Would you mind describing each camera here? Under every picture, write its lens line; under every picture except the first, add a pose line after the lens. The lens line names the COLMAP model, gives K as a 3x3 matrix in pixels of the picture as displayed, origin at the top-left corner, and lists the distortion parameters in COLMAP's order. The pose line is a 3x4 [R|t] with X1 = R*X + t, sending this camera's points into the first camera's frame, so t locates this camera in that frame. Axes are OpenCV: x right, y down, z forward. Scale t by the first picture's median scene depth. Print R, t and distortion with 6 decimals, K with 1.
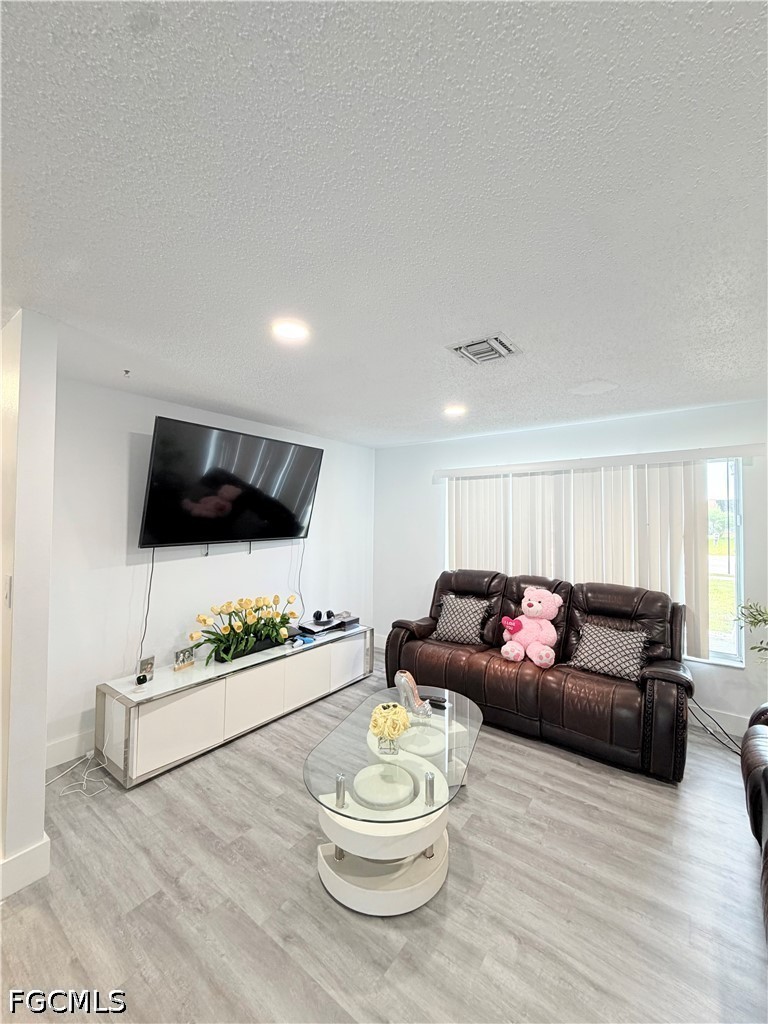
lens RADIAL K [[408.9, 0, 385.3], [0, 408.9, 508.4], [0, 0, 1]] dist [-0.002825, 0.000666]
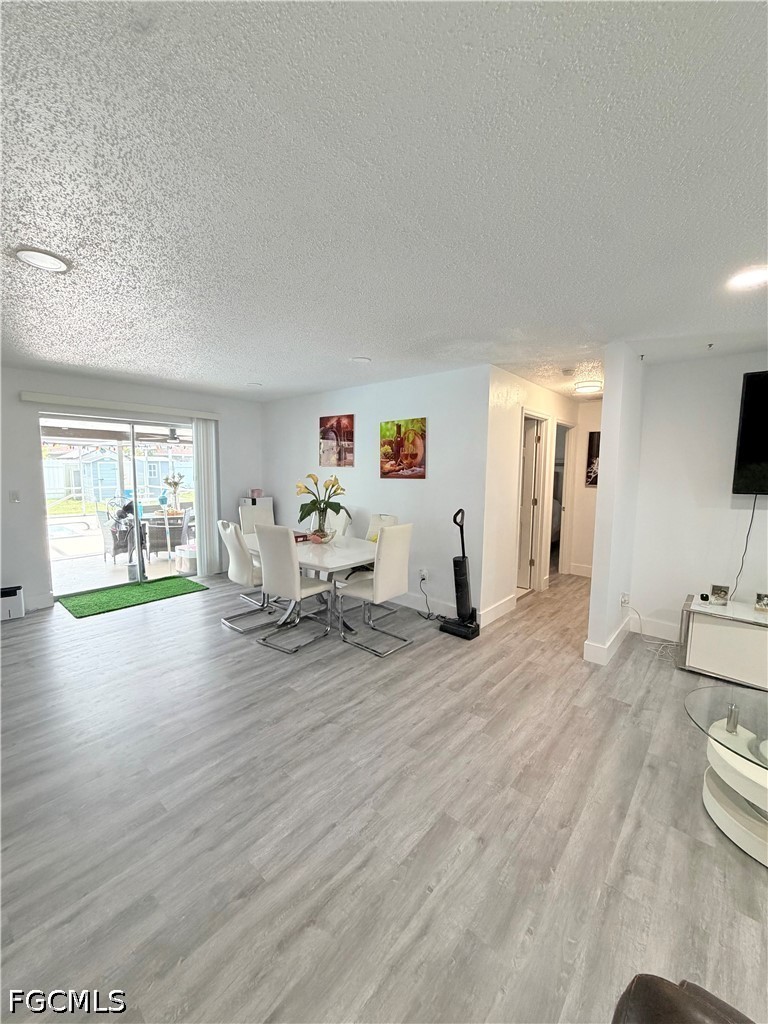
lens RADIAL K [[408.9, 0, 385.3], [0, 408.9, 508.4], [0, 0, 1]] dist [-0.002825, 0.000666]
pose [[-0.072723, 0.090762, -0.993214, 0.609322], [0.013551, 0.995849, 0.090011, 0.022246], [0.997260, -0.006913, -0.073651, 0.111826]]
